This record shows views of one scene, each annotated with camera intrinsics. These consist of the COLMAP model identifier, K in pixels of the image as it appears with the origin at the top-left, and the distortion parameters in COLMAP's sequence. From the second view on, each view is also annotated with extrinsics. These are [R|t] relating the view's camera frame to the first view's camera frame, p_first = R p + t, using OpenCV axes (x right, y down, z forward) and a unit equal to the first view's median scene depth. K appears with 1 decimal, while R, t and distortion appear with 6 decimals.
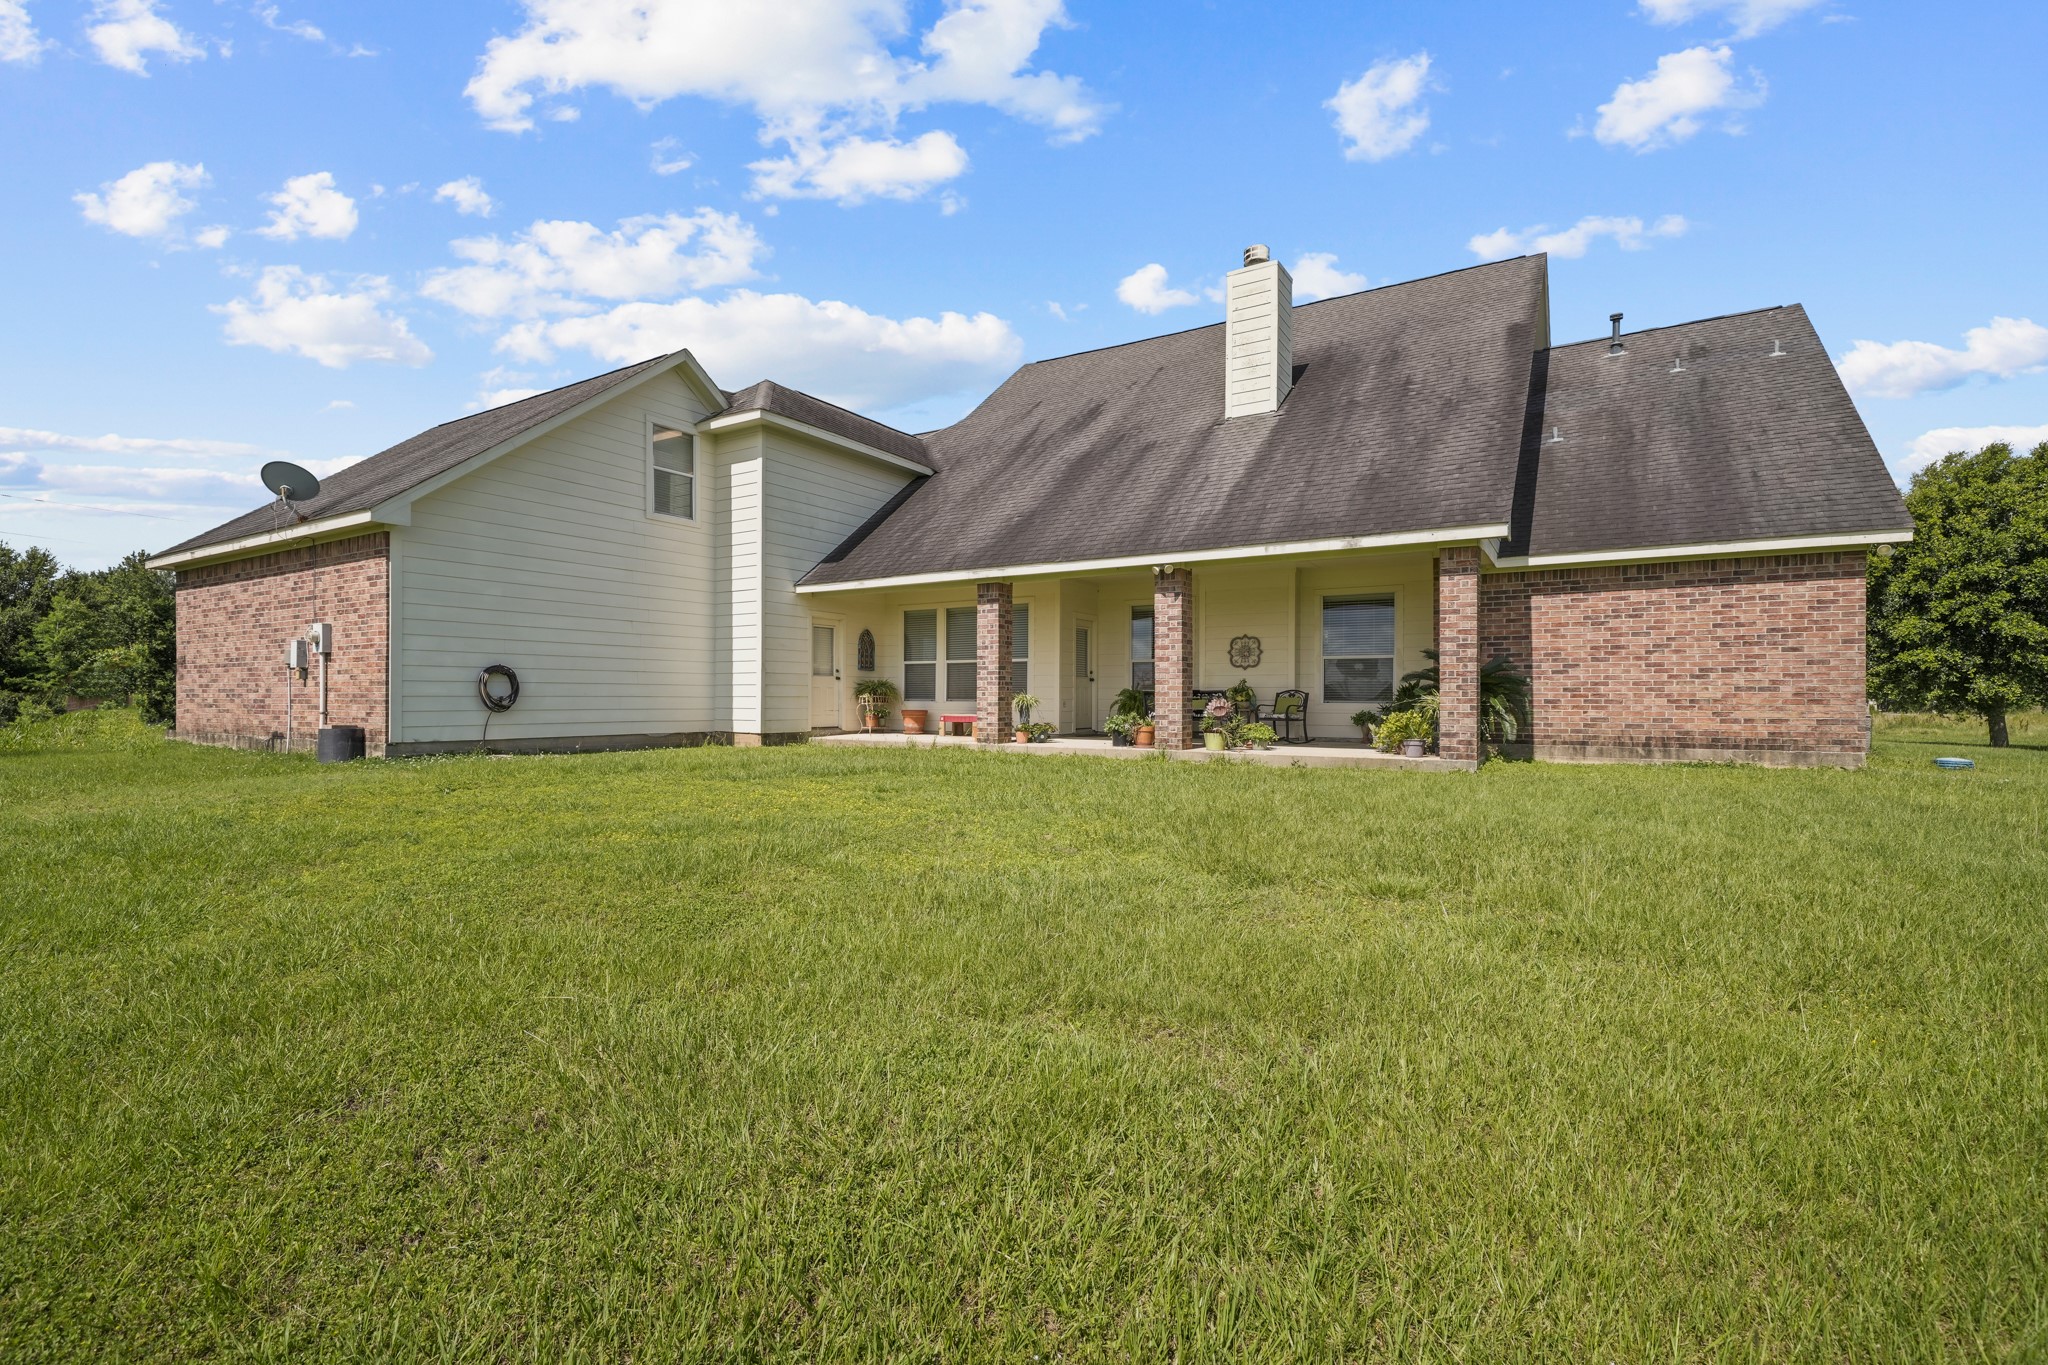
lens RADIAL K [[883.3, 0, 1024.0], [0, 883.3, 682.5], [0, 0, 1]] dist [0.003030, 0.000098]
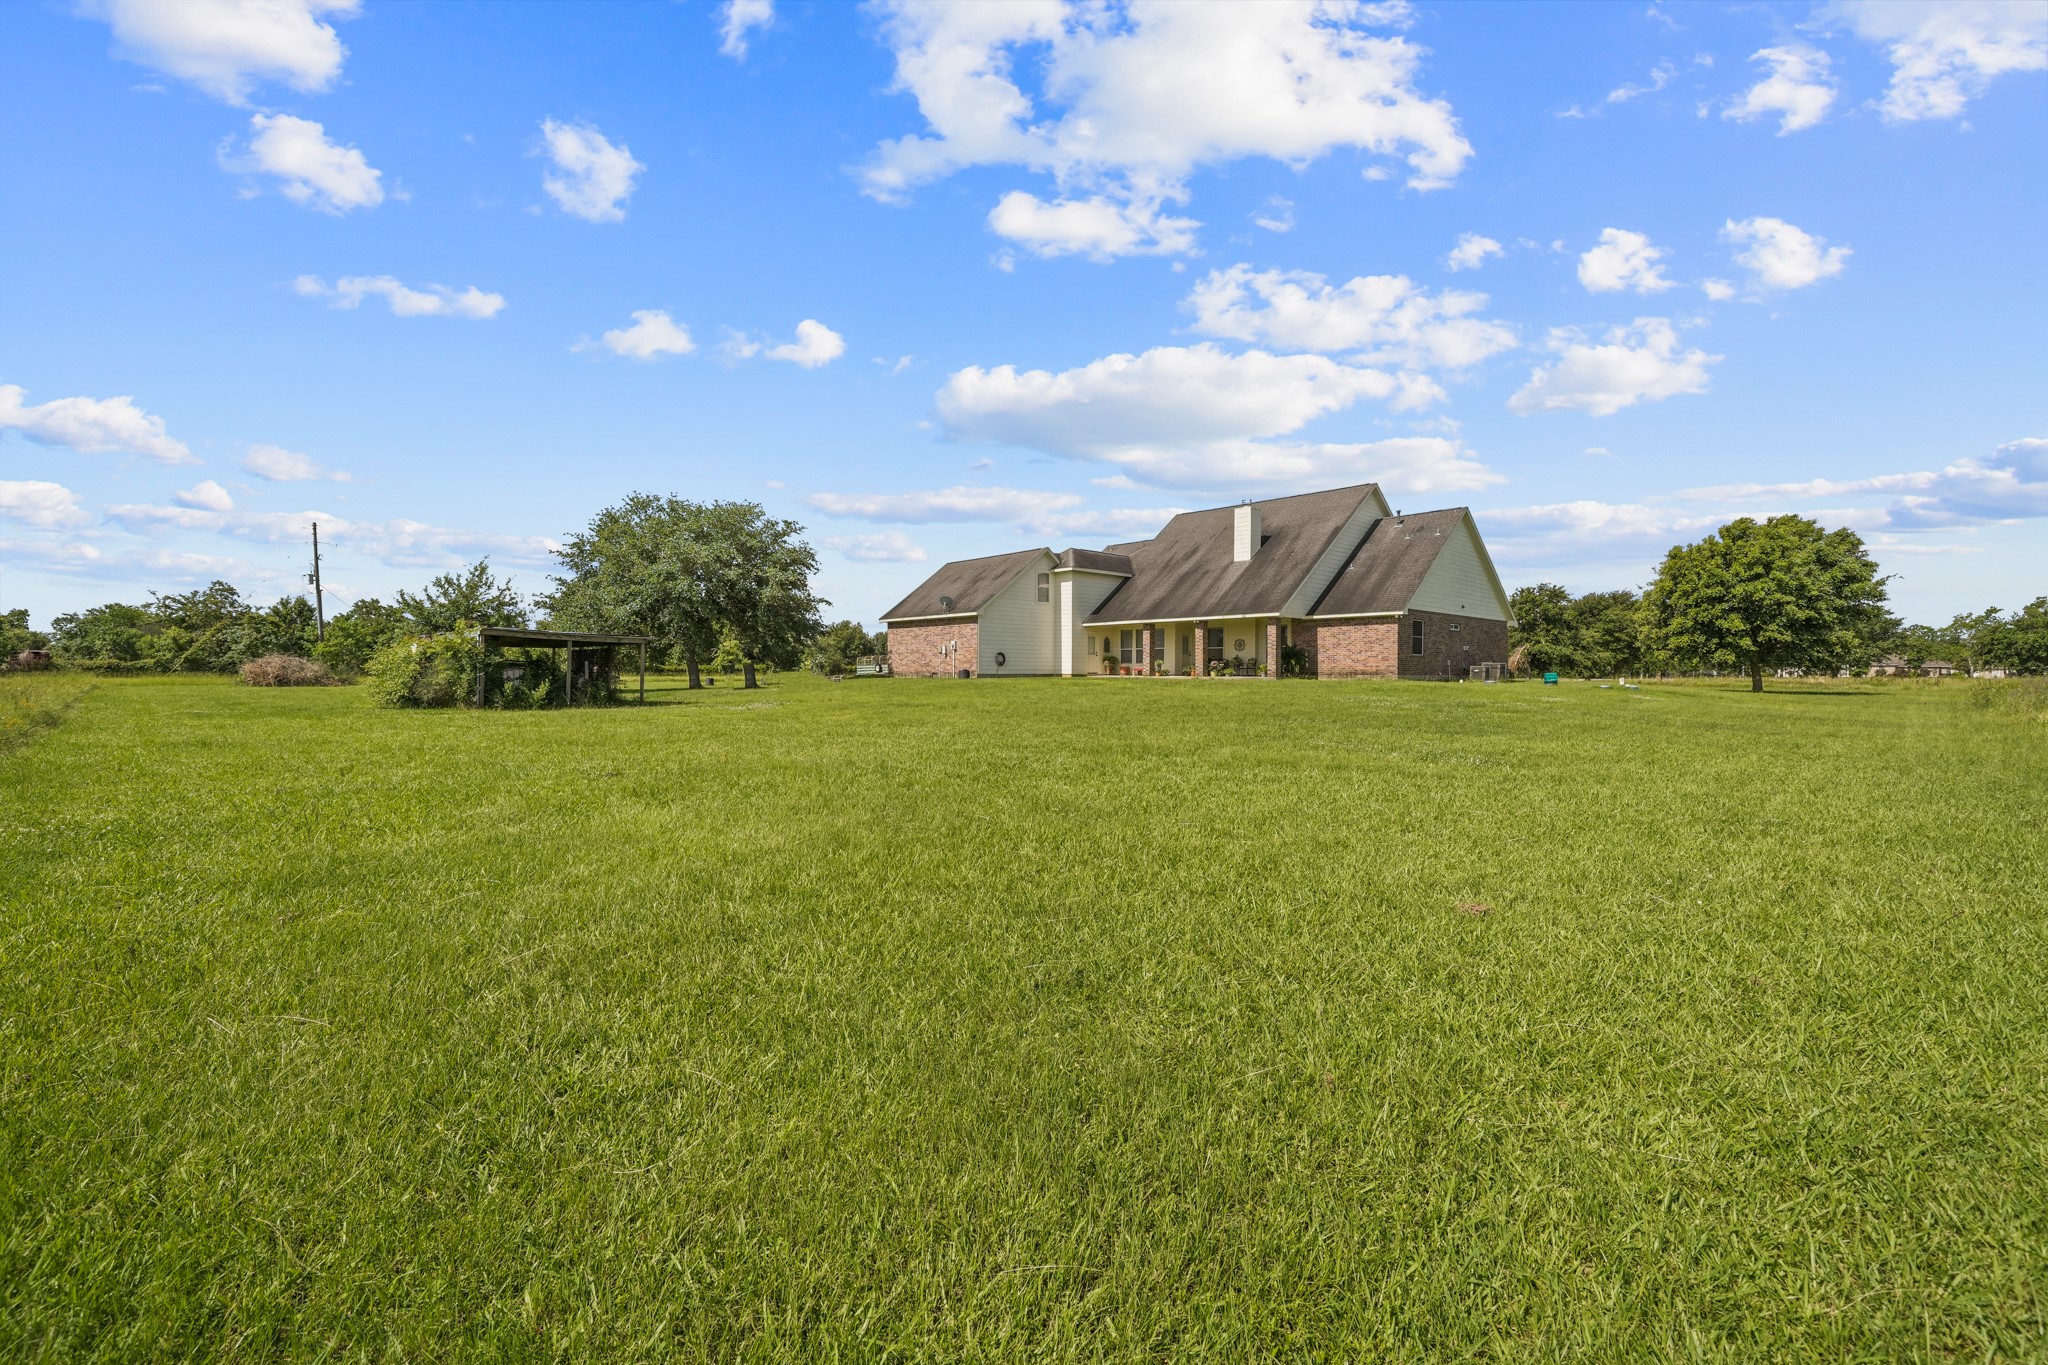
lens RADIAL K [[833.6, 0, 1024.9], [0, 833.6, 687.5], [0, 0, 1]] dist [-0.000659, -0.000120]
pose [[0.962362, 0.003670, -0.271745, 0.310695], [0.005711, 0.999415, 0.033722, 0.007003], [0.271710, -0.034005, 0.961778, -1.732206]]
